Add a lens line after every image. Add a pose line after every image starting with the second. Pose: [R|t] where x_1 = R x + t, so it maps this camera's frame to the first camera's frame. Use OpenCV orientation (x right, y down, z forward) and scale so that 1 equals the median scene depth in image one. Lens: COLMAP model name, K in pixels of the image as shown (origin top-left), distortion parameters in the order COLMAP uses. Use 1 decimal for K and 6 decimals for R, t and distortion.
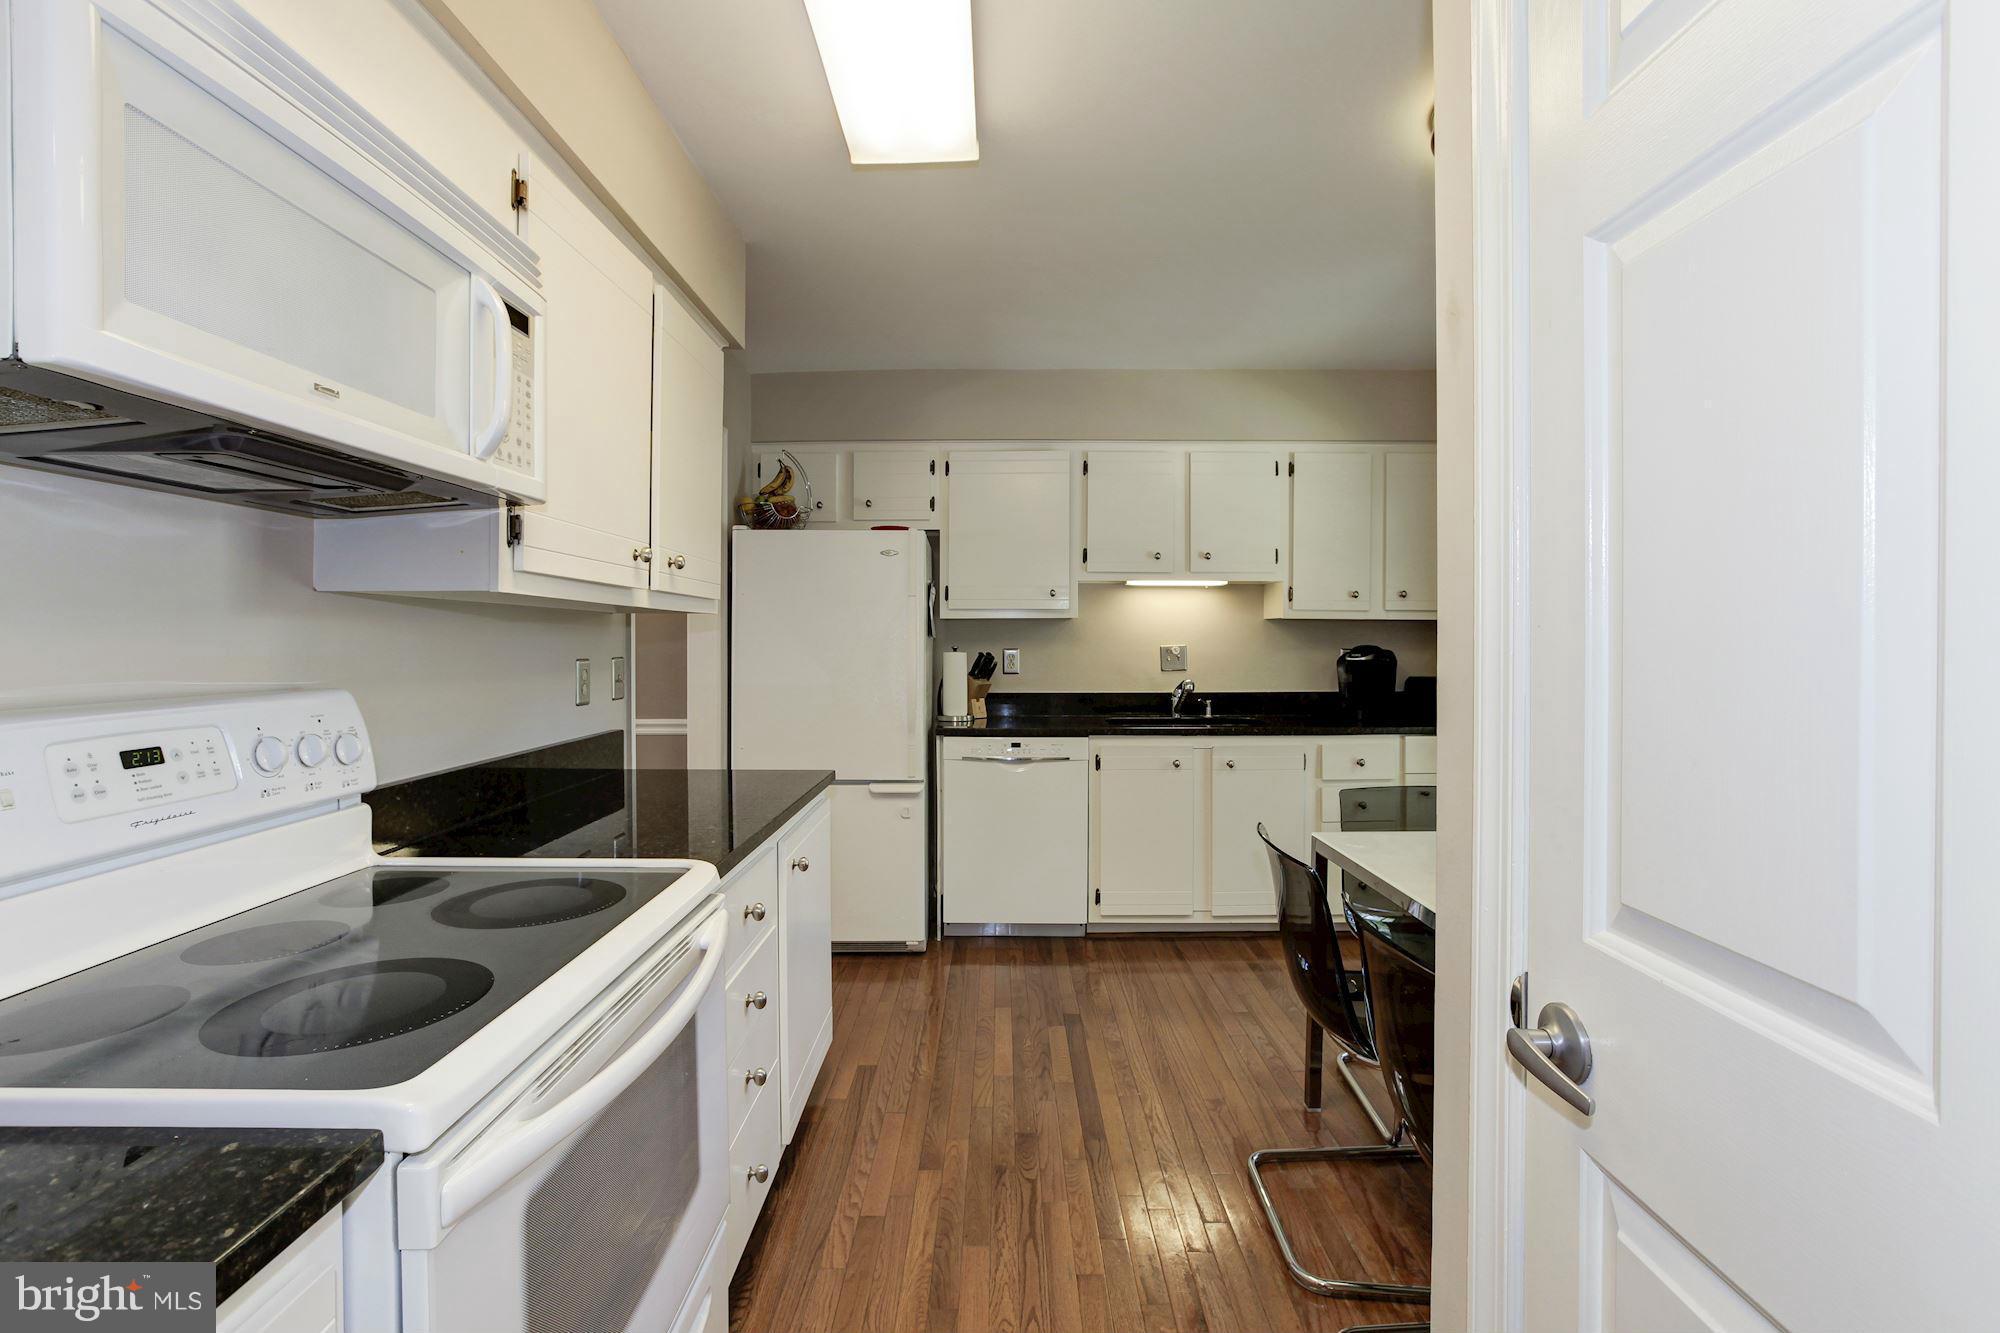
lens RADIAL K [[912.4, 0, 993.7], [0, 912.4, 635.3], [0, 0, 1]] dist [-0.027156, 0.011827]
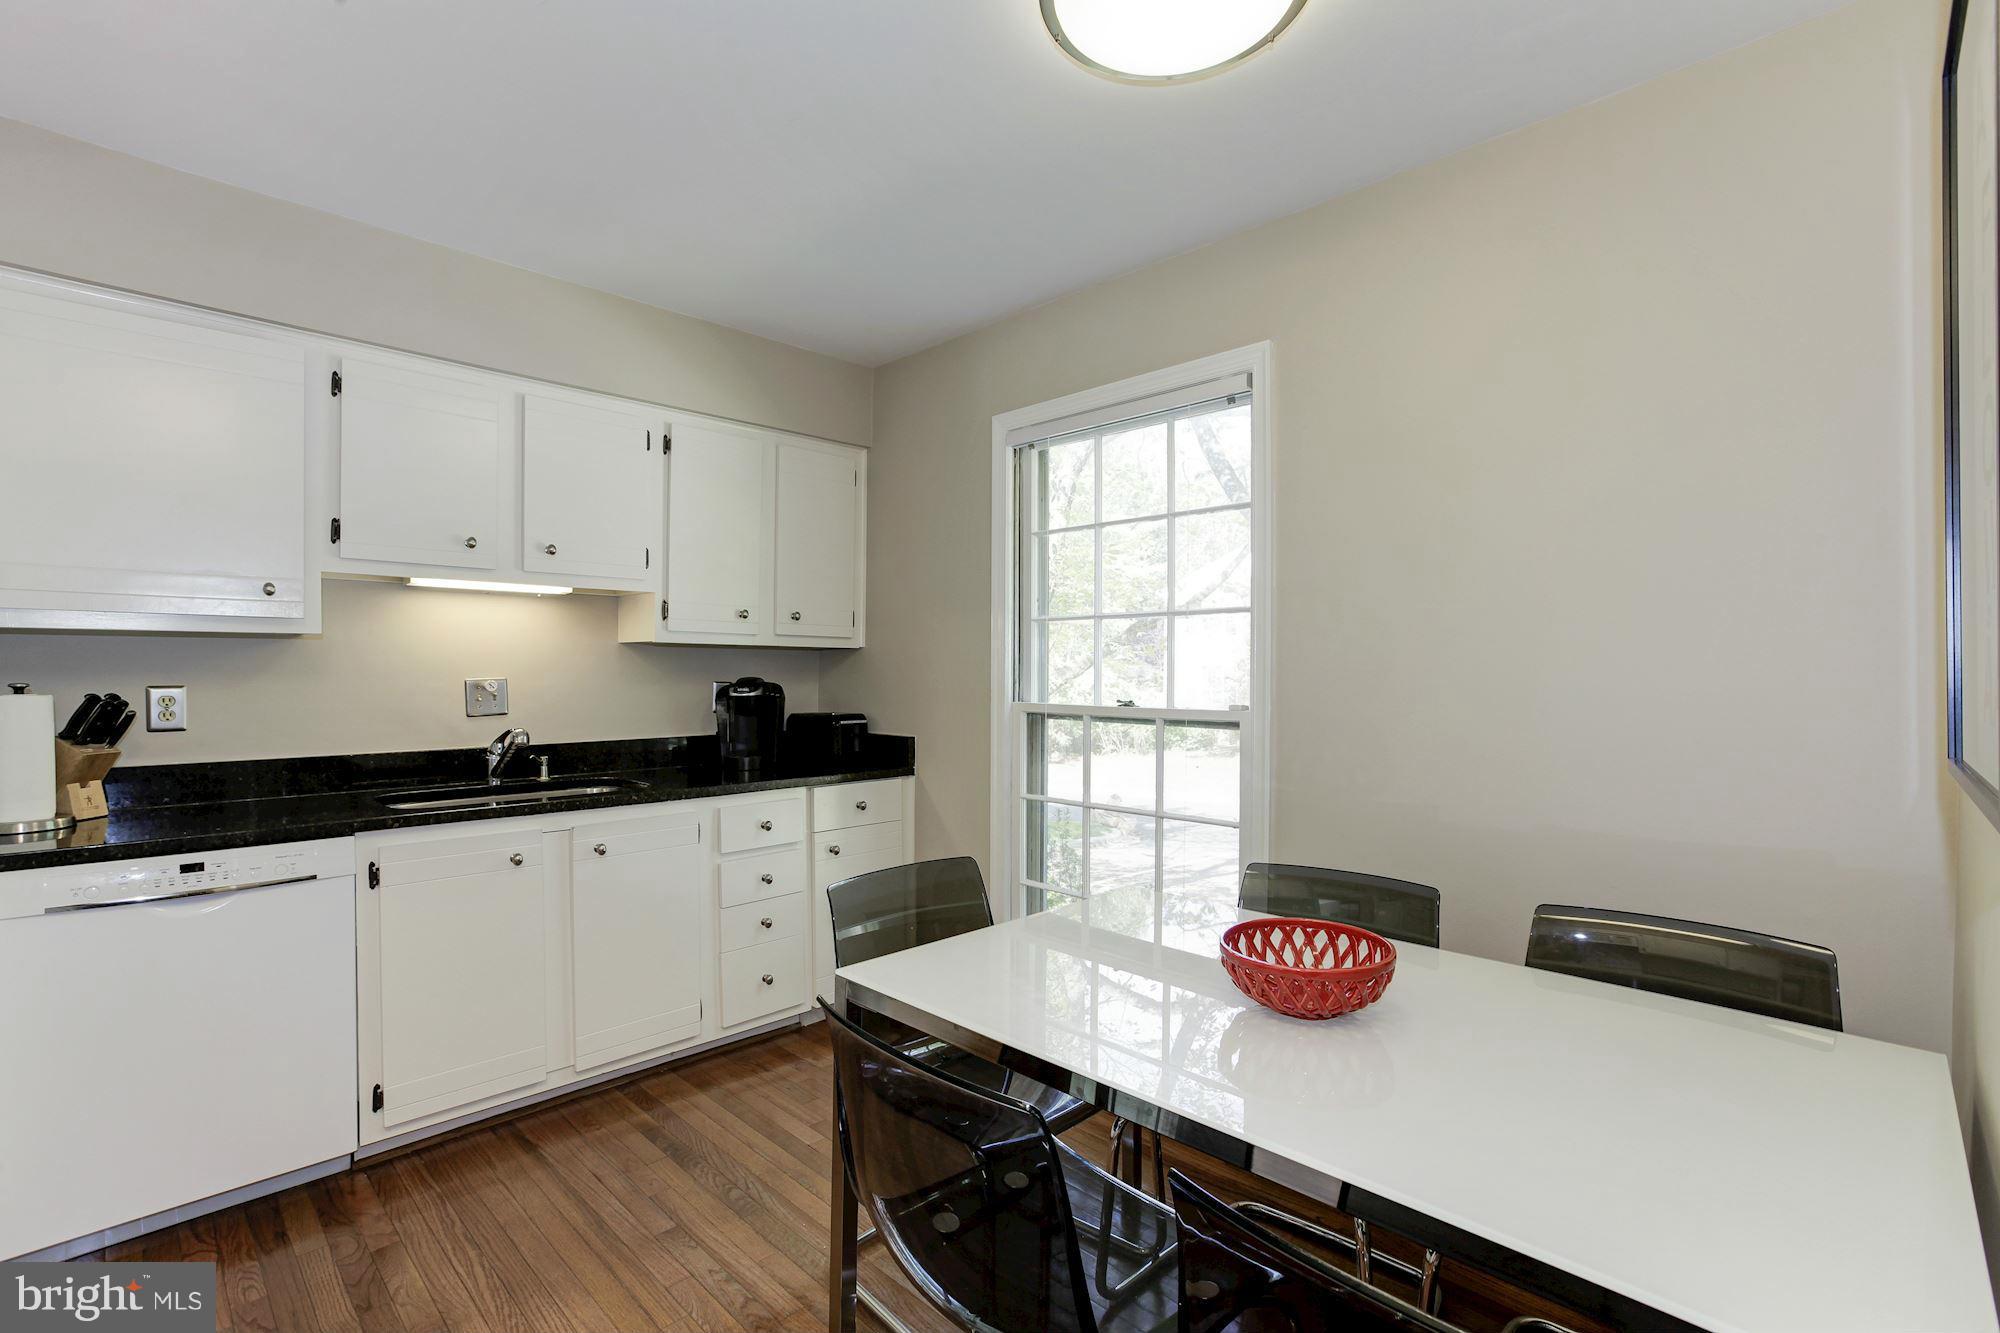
lens RADIAL K [[912.4, 0, 1009.8], [0, 912.4, 682.1], [0, 0, 1]] dist [-0.027156, 0.011827]
pose [[0.698061, -0.008814, 0.715984, -0.015740], [-0.005281, 0.999834, 0.017457, 0.000022], [-0.716019, -0.015967, 0.697898, 0.265589]]
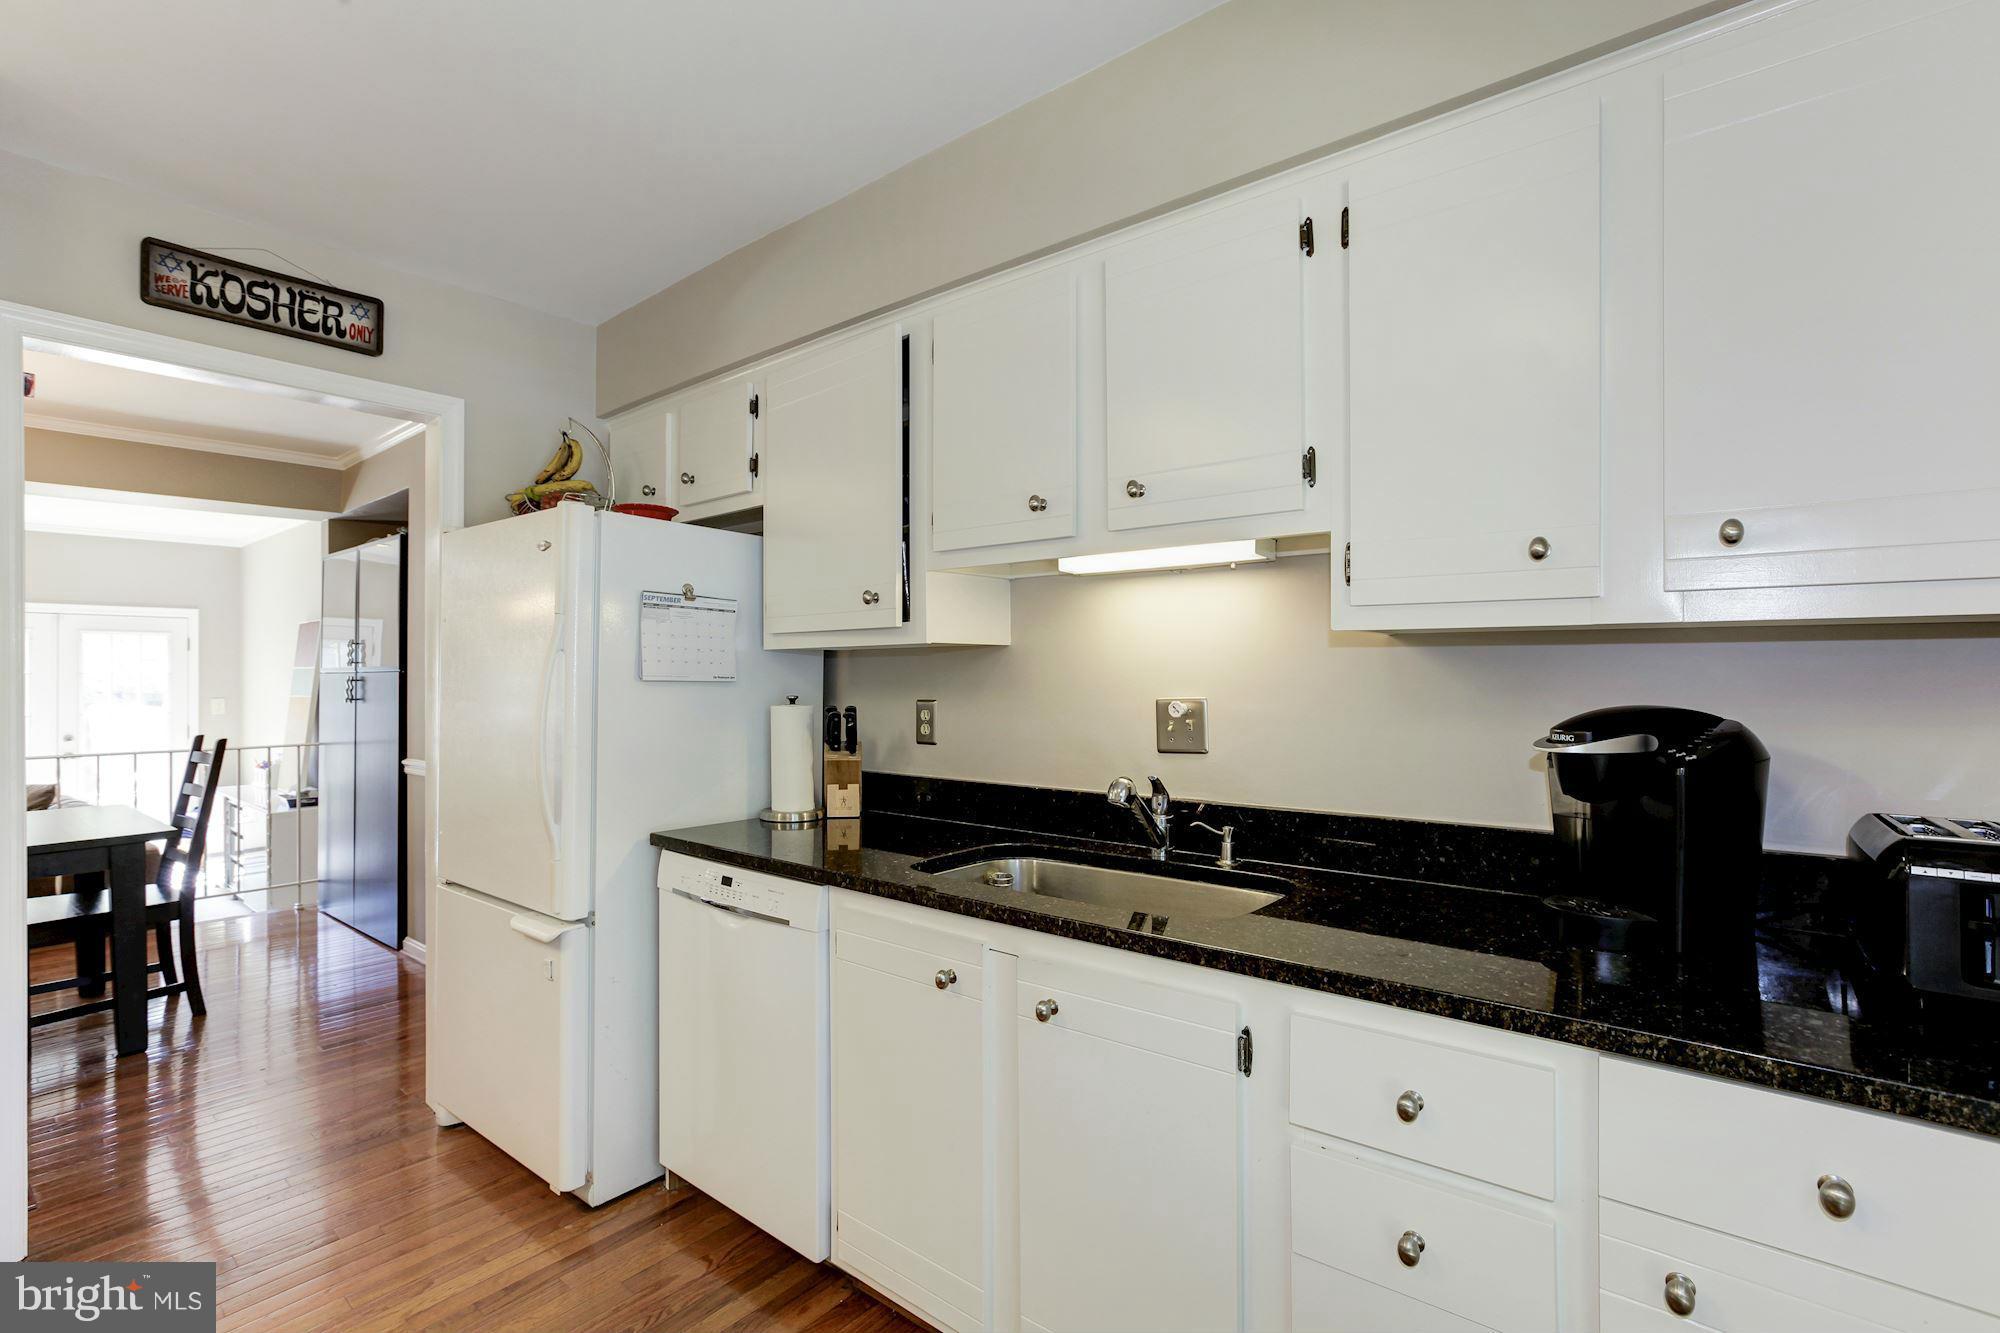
lens RADIAL K [[912.4, 0, 953.7], [0, 912.4, 681.2], [0, 0, 1]] dist [-0.027156, 0.011827]
pose [[0.765583, -0.000179, -0.643338, 0.433778], [0.005617, 0.999964, 0.006407, -0.000677], [0.643313, -0.008519, 0.765556, 0.615020]]
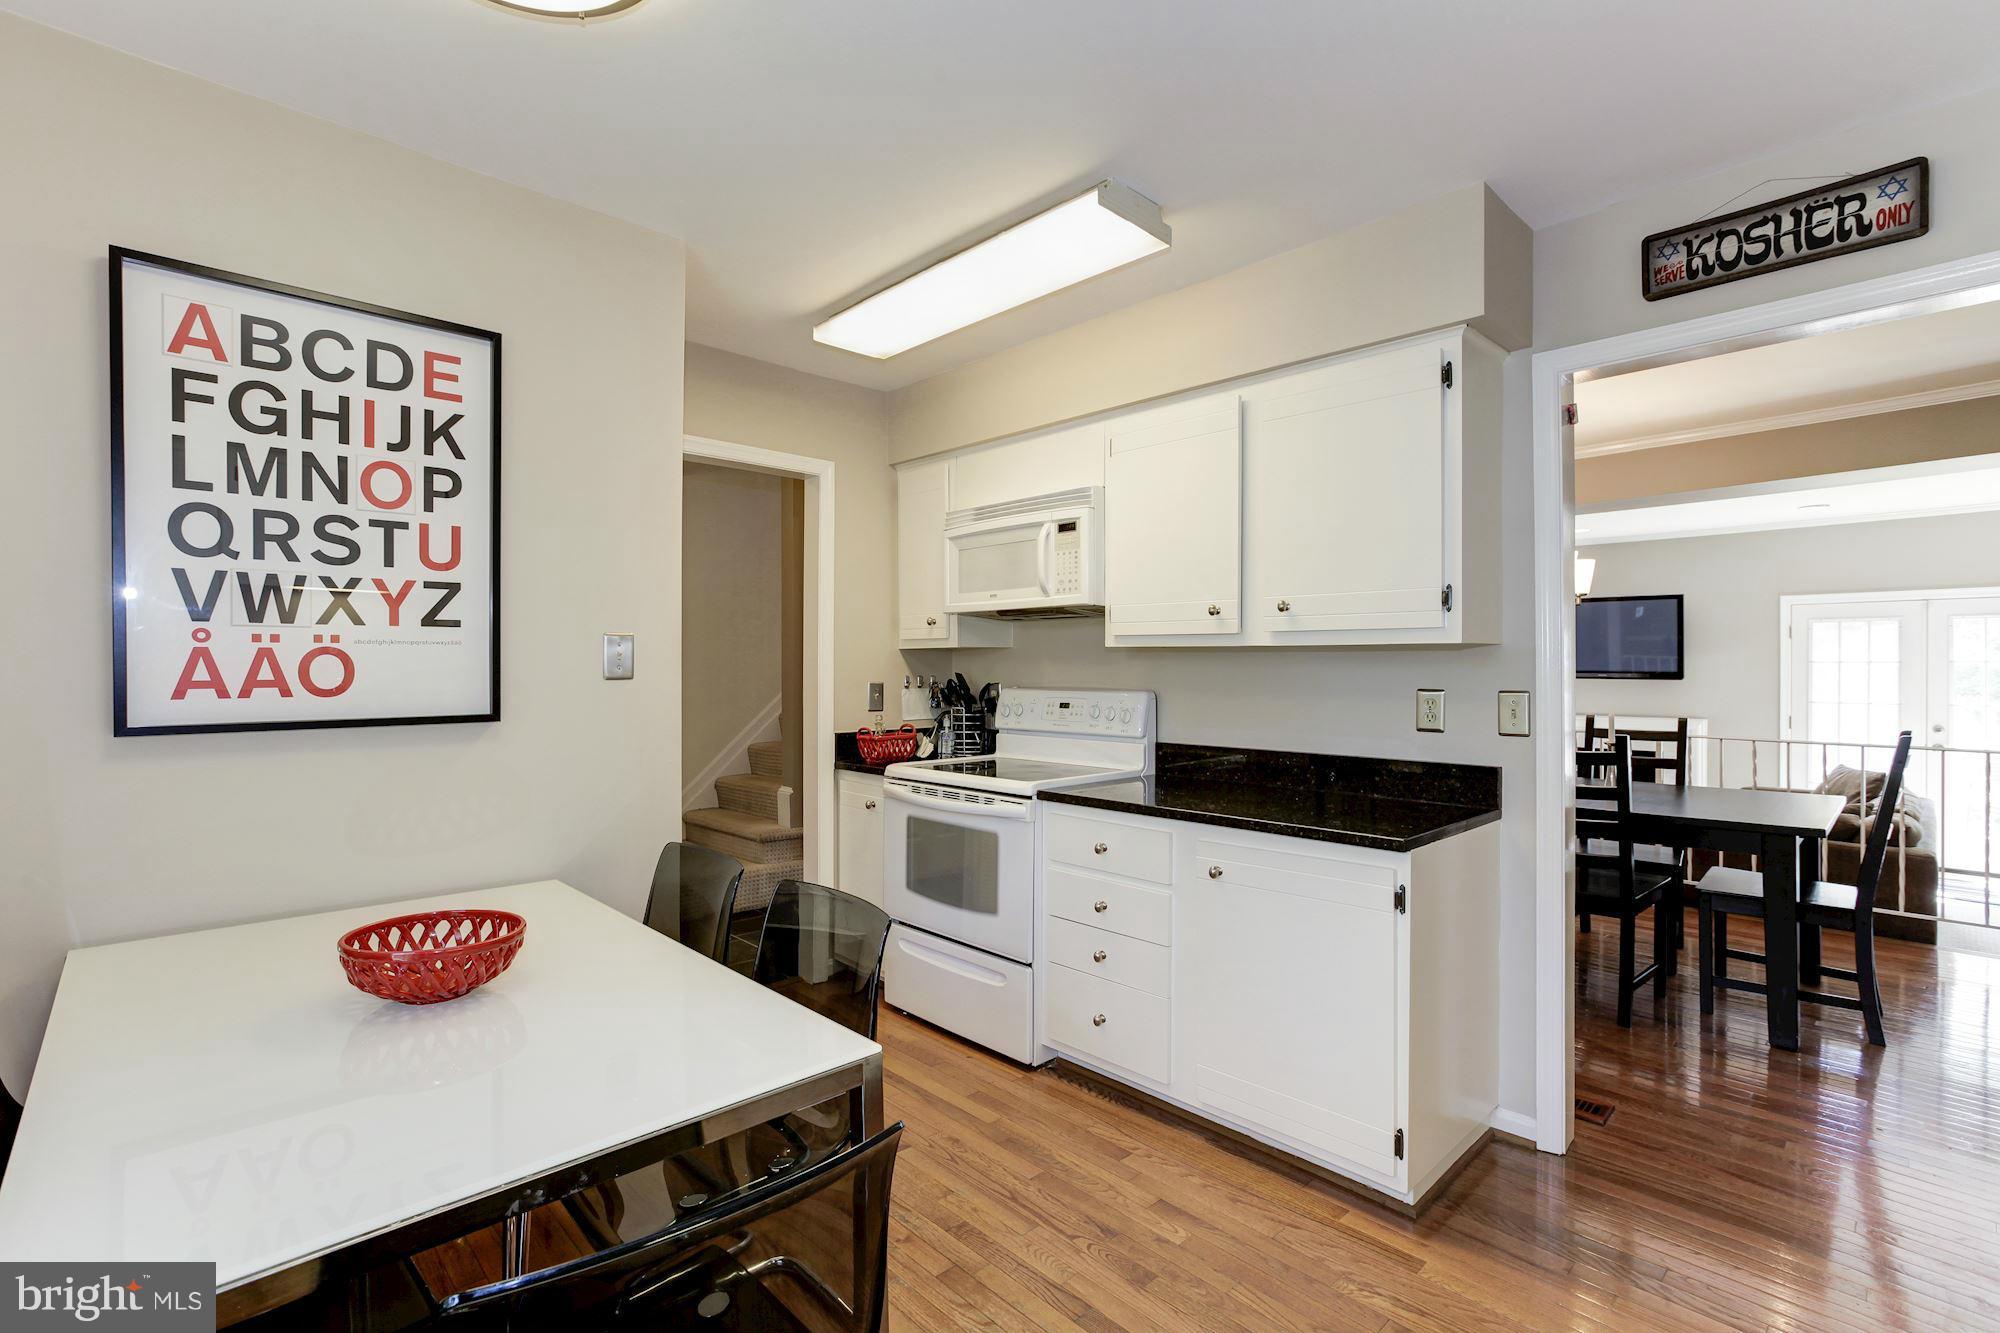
lens RADIAL K [[912.4, 0, 1001.5], [0, 912.4, 671.1], [0, 0, 1]] dist [-0.027156, 0.011827]
pose [[-0.720696, 0.003034, -0.693244, 0.391271], [0.000047, 0.999991, 0.004328, -0.000366], [0.693251, 0.003086, -0.720690, 0.844846]]
